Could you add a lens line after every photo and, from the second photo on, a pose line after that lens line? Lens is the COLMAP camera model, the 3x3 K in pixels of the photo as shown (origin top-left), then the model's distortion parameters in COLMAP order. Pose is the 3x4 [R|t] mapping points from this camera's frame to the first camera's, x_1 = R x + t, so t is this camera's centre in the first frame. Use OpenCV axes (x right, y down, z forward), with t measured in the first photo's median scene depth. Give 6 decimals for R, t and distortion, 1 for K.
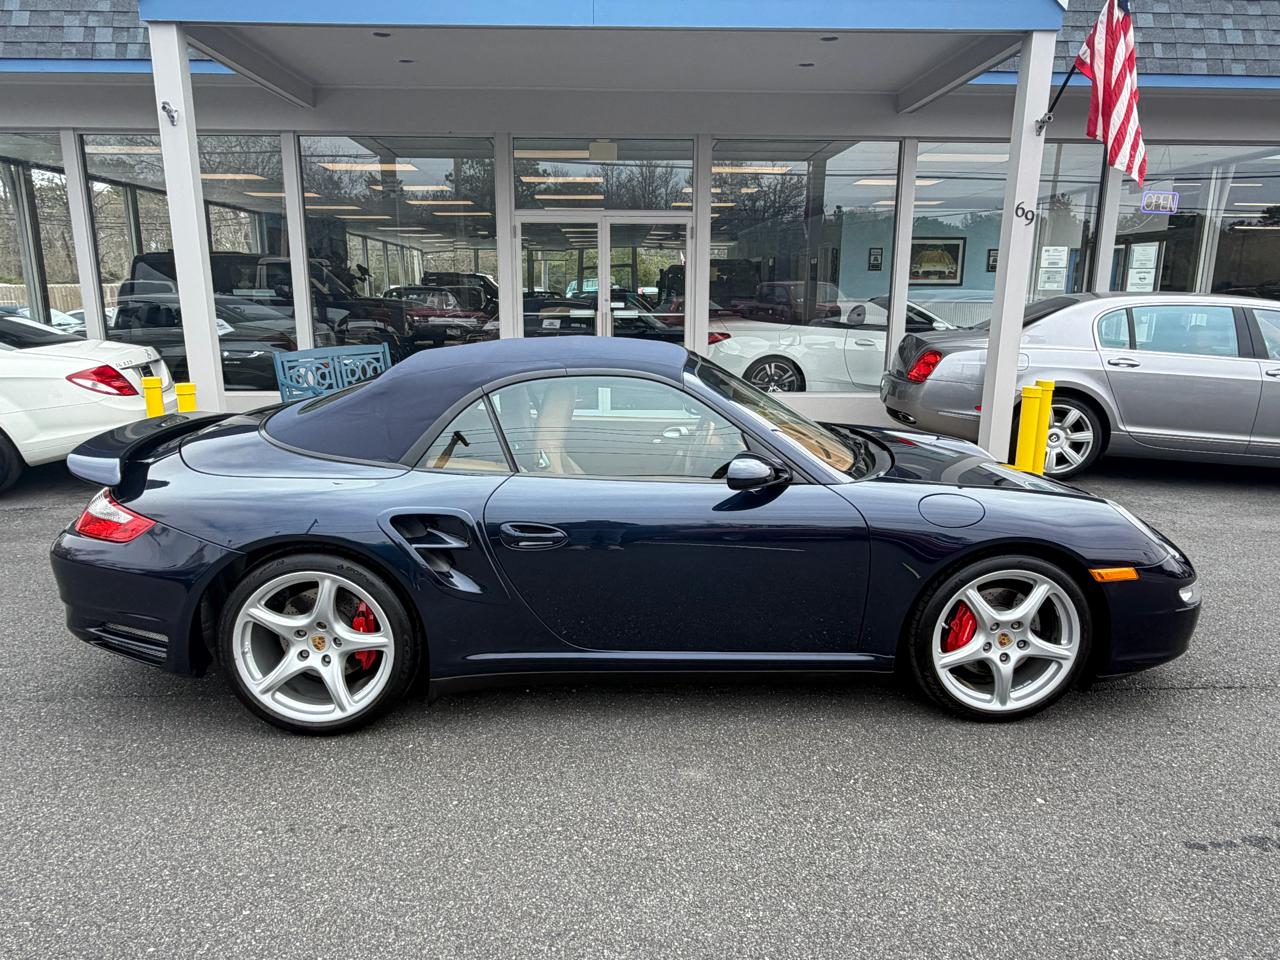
lens RADIAL K [[853.0, 0, 642.5], [0, 853.0, 484.1], [0, 0, 1]] dist [0.002808, -0.003809]
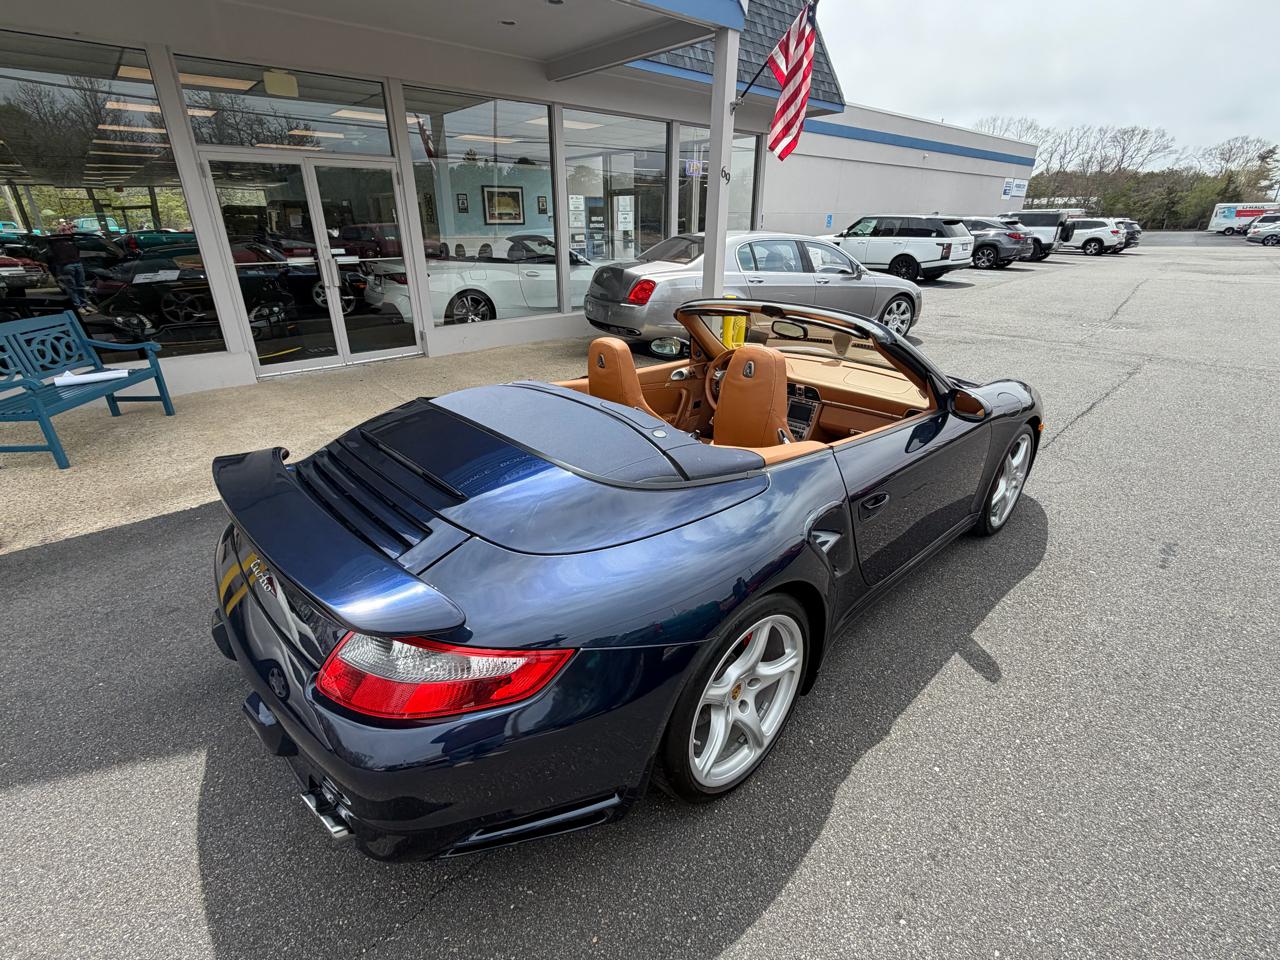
lens RADIAL K [[589.0, 0, 634.0], [0, 589.0, 479.1], [0, 0, 1]] dist [-0.001514, -0.000528]
pose [[0.763506, -0.264597, 0.589107, -0.261076], [0.156395, 0.960815, 0.228855, -0.055073], [-0.626577, -0.082599, 0.774970, 0.212211]]
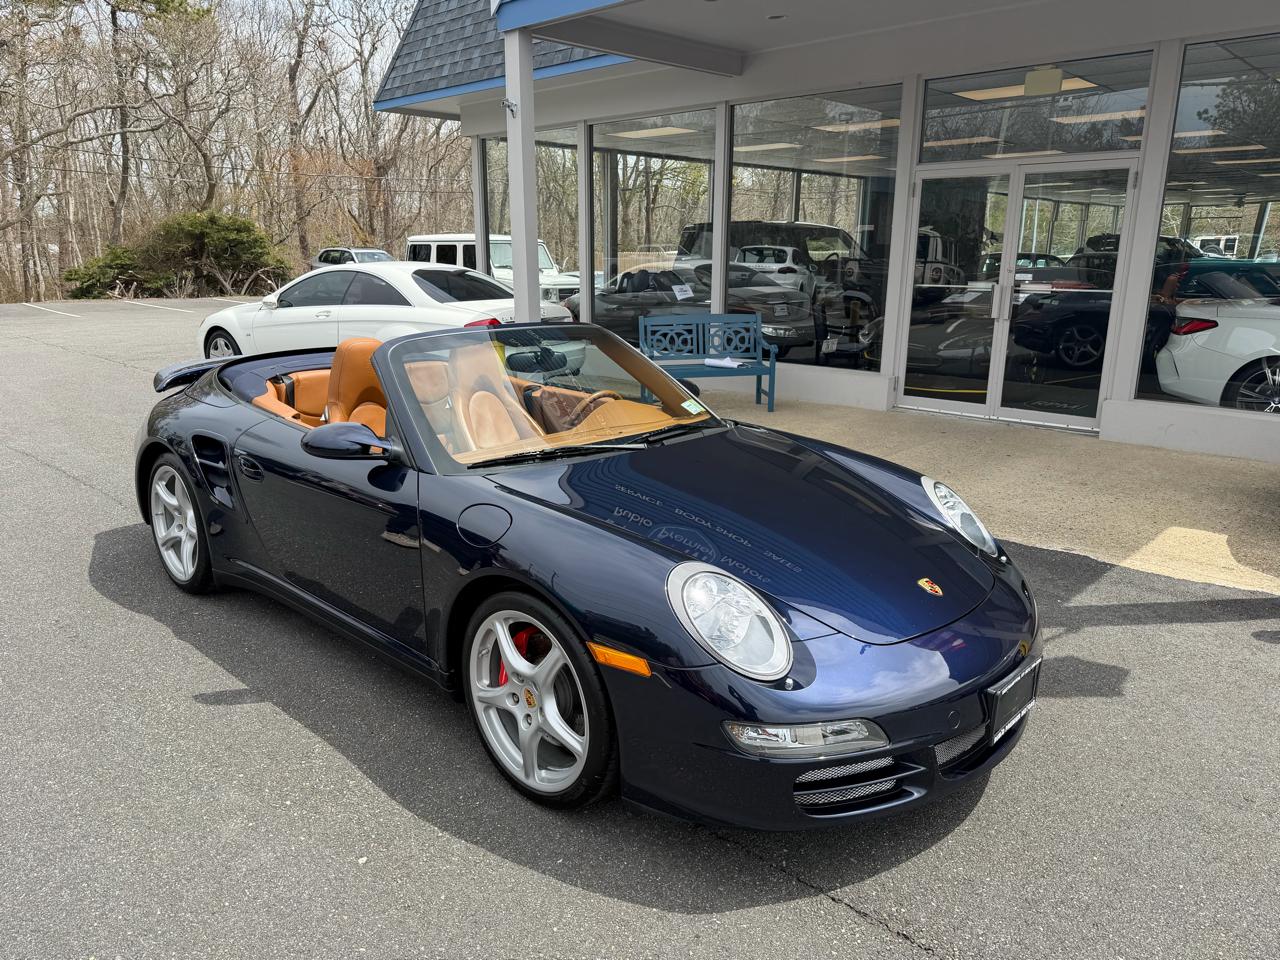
lens RADIAL K [[908.2, 0, 633.8], [0, 908.2, 489.3], [0, 0, 1]] dist [0.079082, -0.115097]
pose [[0.689709, 0.182830, -0.700625, 0.374856], [-0.163829, 0.981908, 0.094954, -0.039721], [0.705309, 0.049292, 0.707184, 0.155932]]
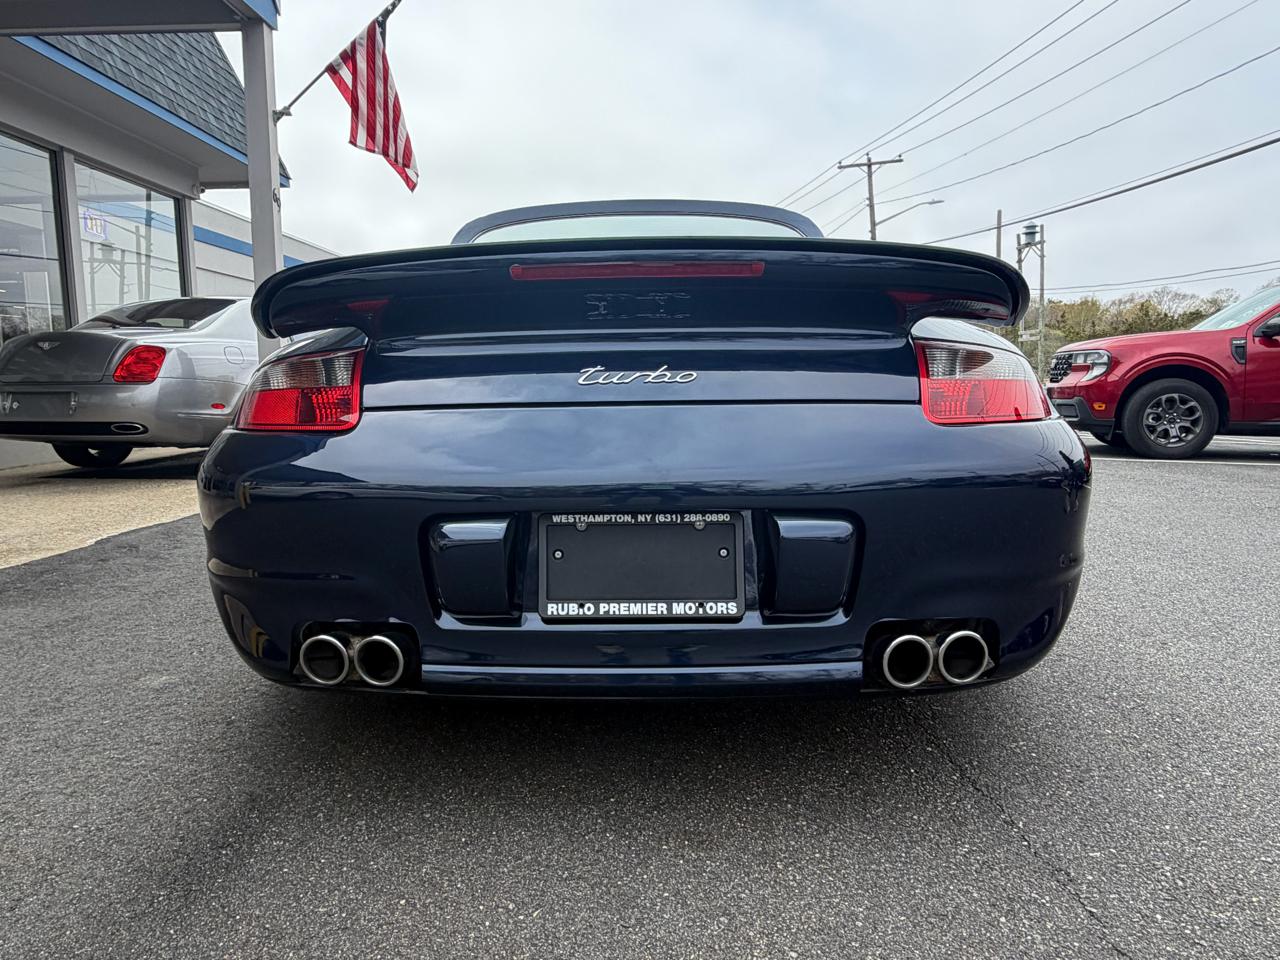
lens RADIAL K [[868.5, 0, 620.7], [0, 868.5, 479.8], [0, 0, 1]] dist [0.003885, 0.002453]
pose [[0.044987, -0.116125, 0.992215, -0.419069], [0.251640, 0.962511, 0.101239, 0.003457], [-0.966775, 0.245126, 0.072522, 0.433434]]
